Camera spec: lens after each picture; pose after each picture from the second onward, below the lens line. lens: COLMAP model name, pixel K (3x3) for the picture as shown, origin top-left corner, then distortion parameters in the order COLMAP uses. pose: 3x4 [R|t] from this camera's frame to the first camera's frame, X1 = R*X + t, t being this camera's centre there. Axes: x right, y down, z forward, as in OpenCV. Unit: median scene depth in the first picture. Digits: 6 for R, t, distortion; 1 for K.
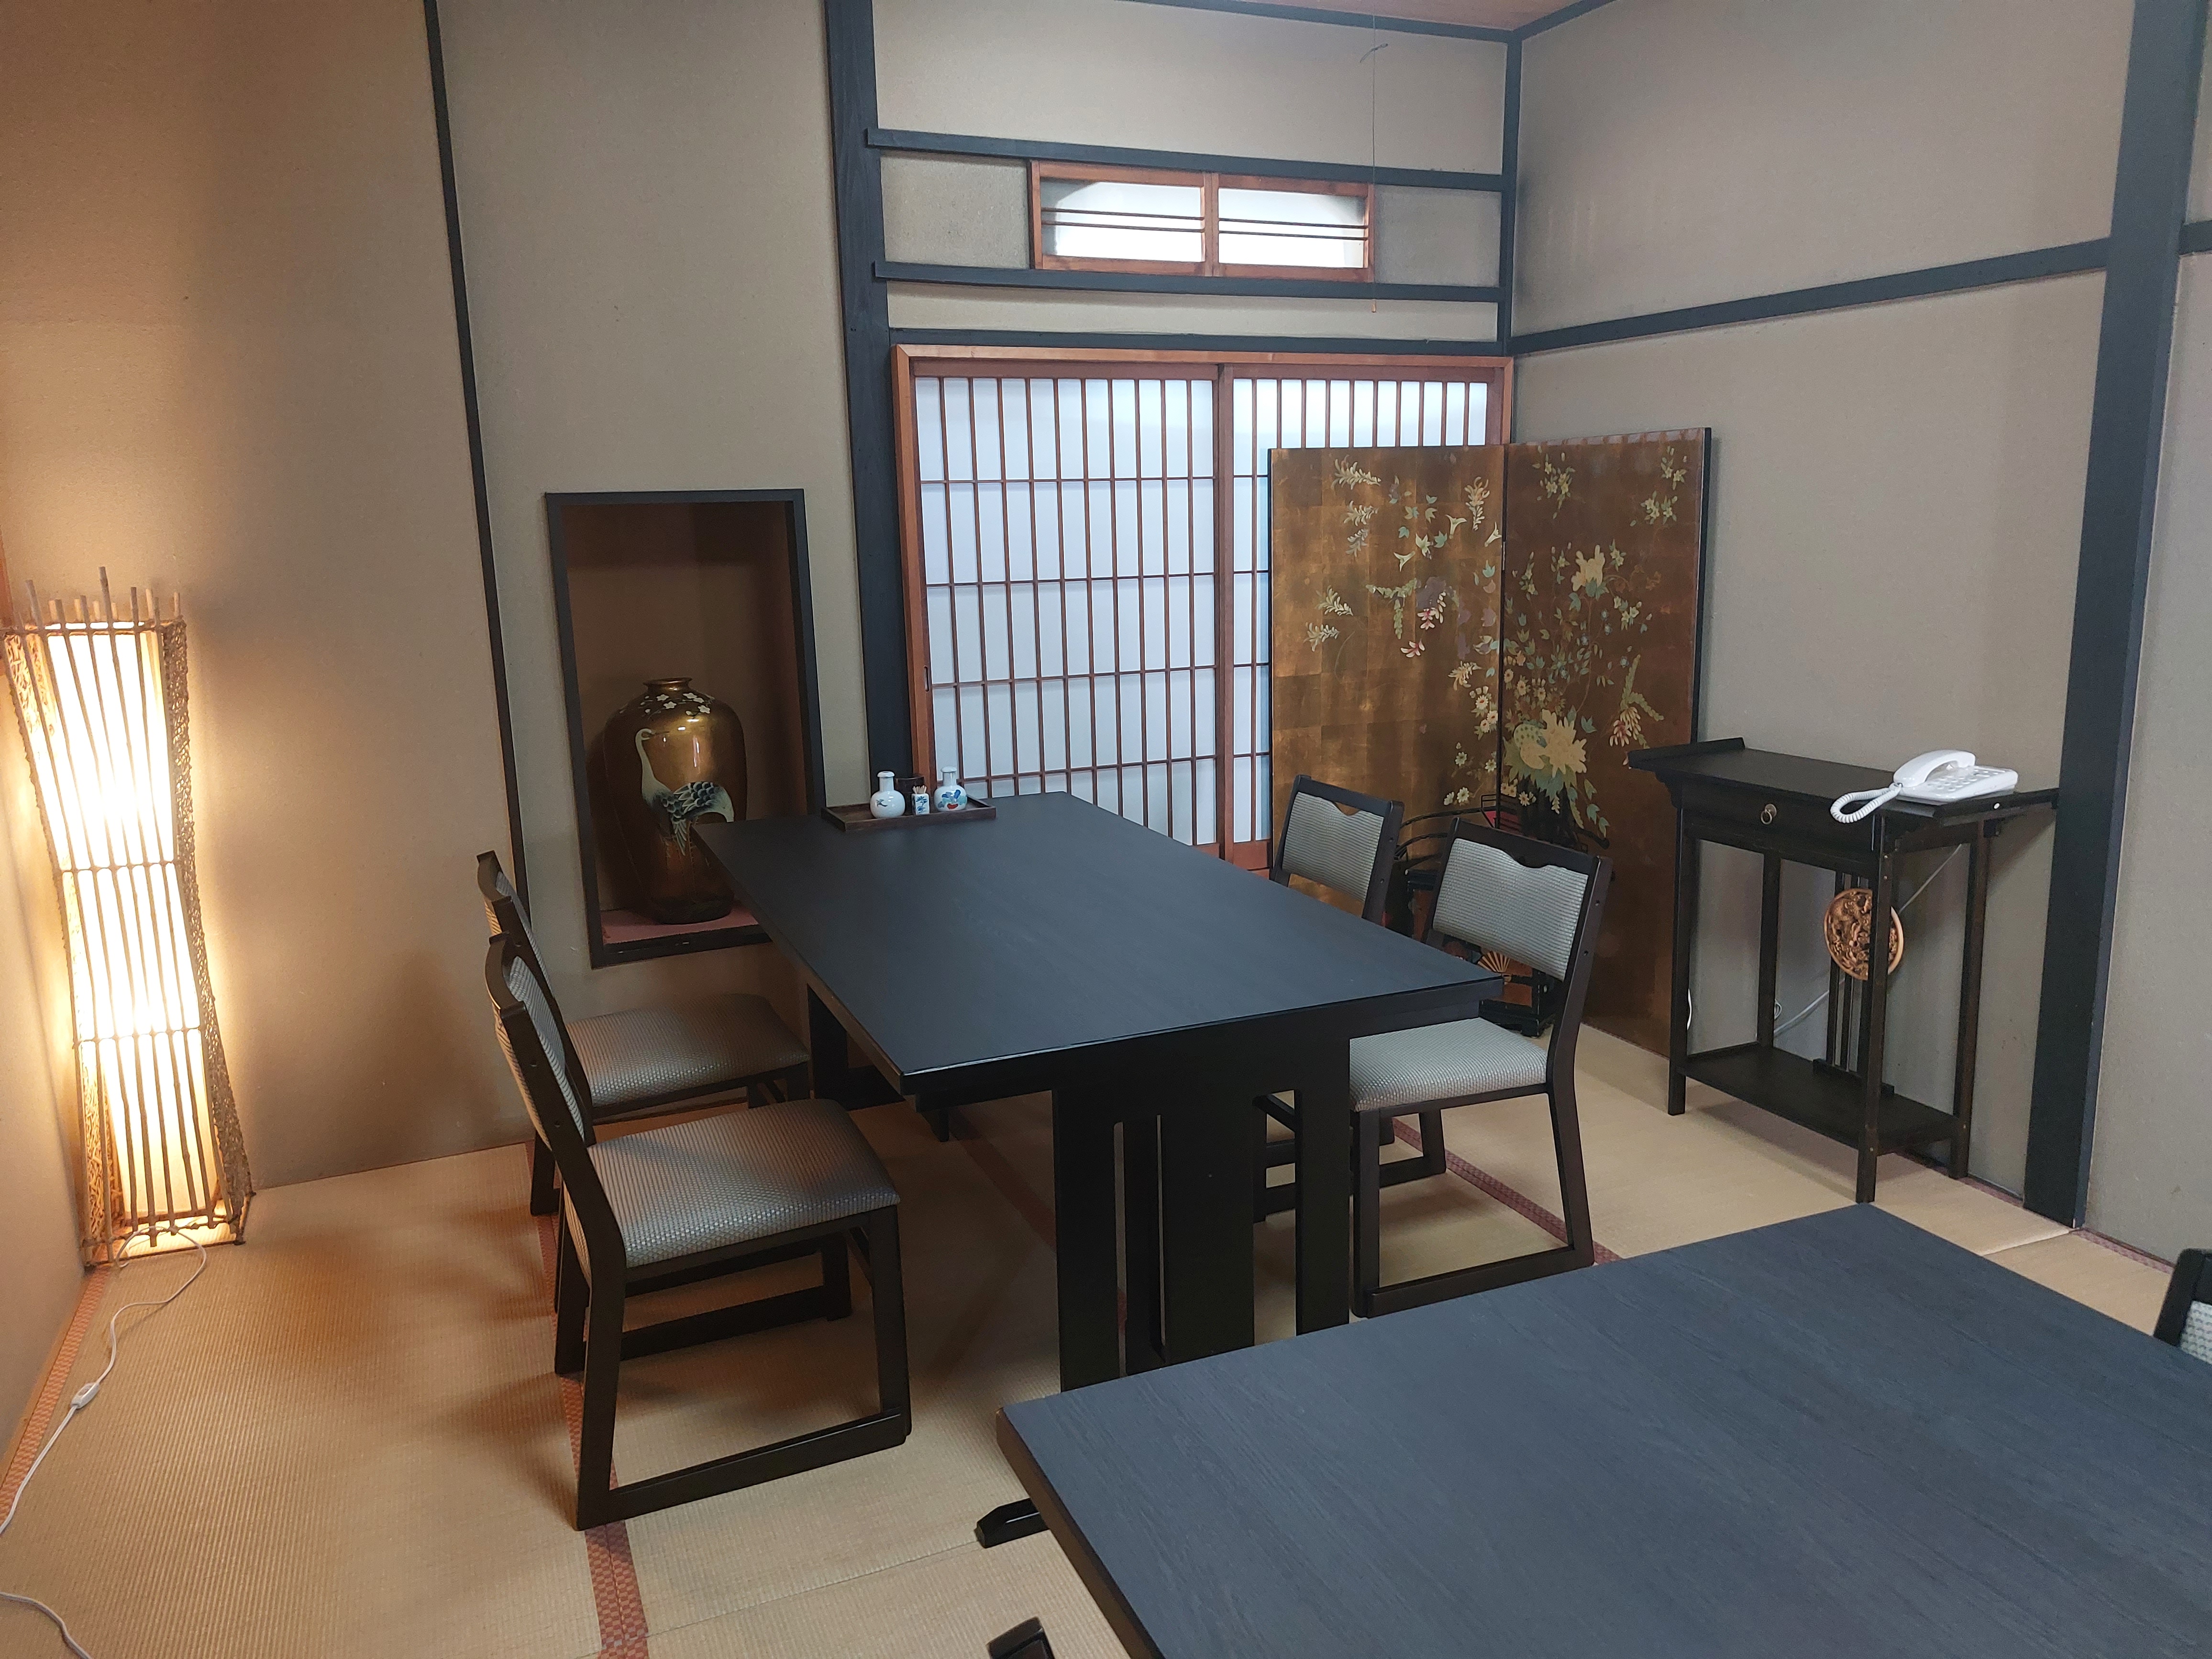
lens RADIAL K [[1603.4, 0, 1106.0], [0, 1603.4, 829.5], [0, 0, 1]] dist [0.068607, -0.068547]
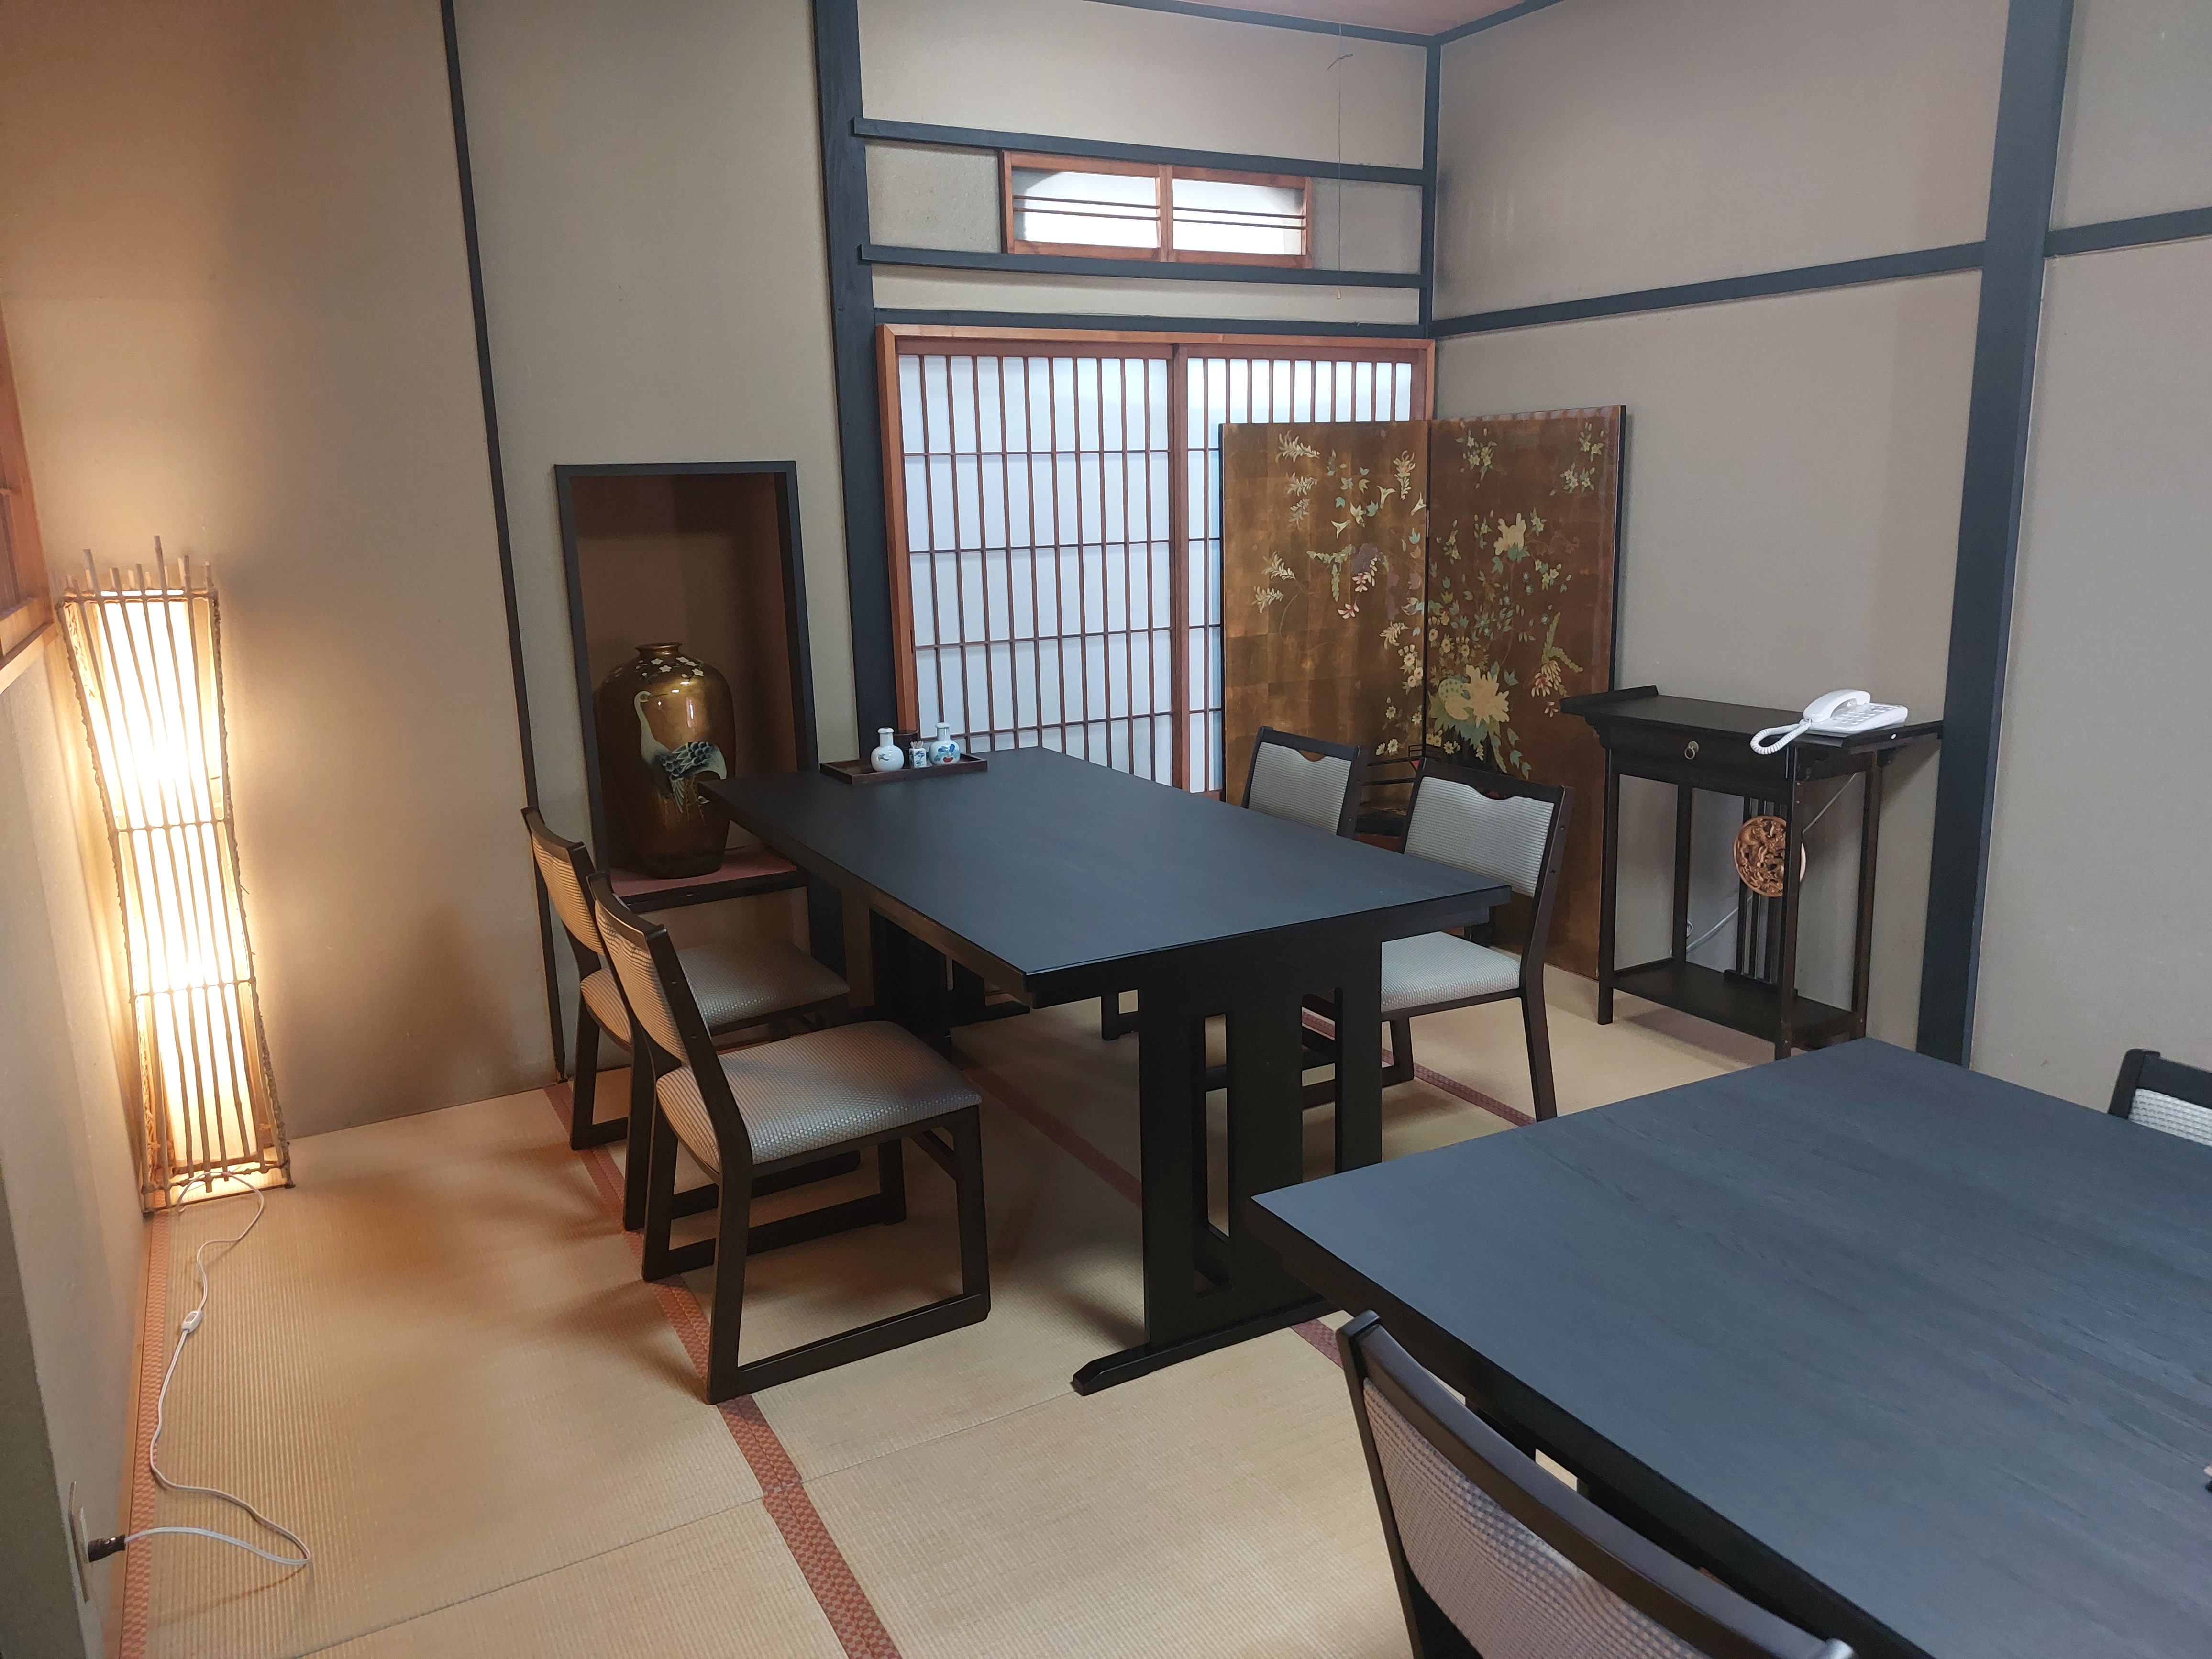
lens RADIAL K [[1603.4, 0, 1106.0], [0, 1603.4, 829.5], [0, 0, 1]] dist [0.068607, -0.068547]
pose [[0.995145, -0.022049, 0.095923, -0.090988], [0.020623, 0.999662, 0.015828, 0.016687], [-0.096240, -0.013773, 0.995263, -0.070307]]
